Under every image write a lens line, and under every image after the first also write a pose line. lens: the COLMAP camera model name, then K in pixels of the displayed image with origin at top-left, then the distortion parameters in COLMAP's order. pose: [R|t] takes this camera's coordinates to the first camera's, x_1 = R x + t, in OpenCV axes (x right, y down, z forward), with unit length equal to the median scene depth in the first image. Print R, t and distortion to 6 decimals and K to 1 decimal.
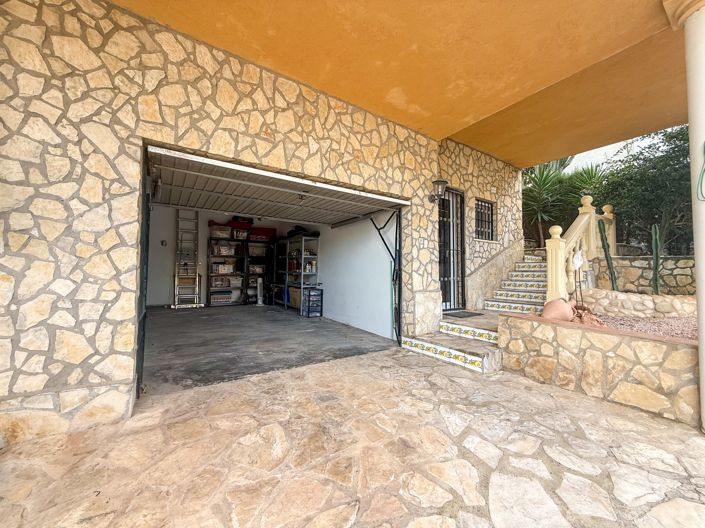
lens RADIAL K [[280.7, 0, 352.6], [0, 280.7, 264.6], [0, 0, 1]] dist [-0.007293, 0.000593]
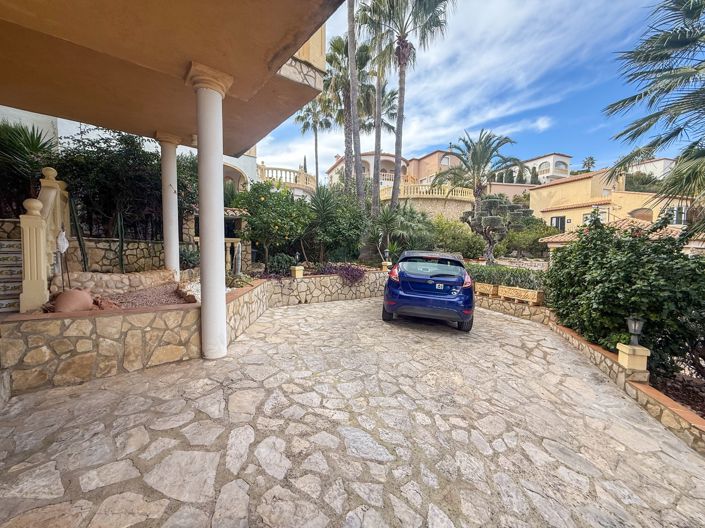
lens RADIAL K [[280.7, 0, 349.2], [0, 280.7, 262.8], [0, 0, 1]] dist [-0.007293, 0.000593]
pose [[-0.110697, -0.051852, 0.992501, -0.340025], [-0.042578, 0.997969, 0.047389, -0.053667], [-0.992942, -0.037013, -0.112680, 0.291917]]
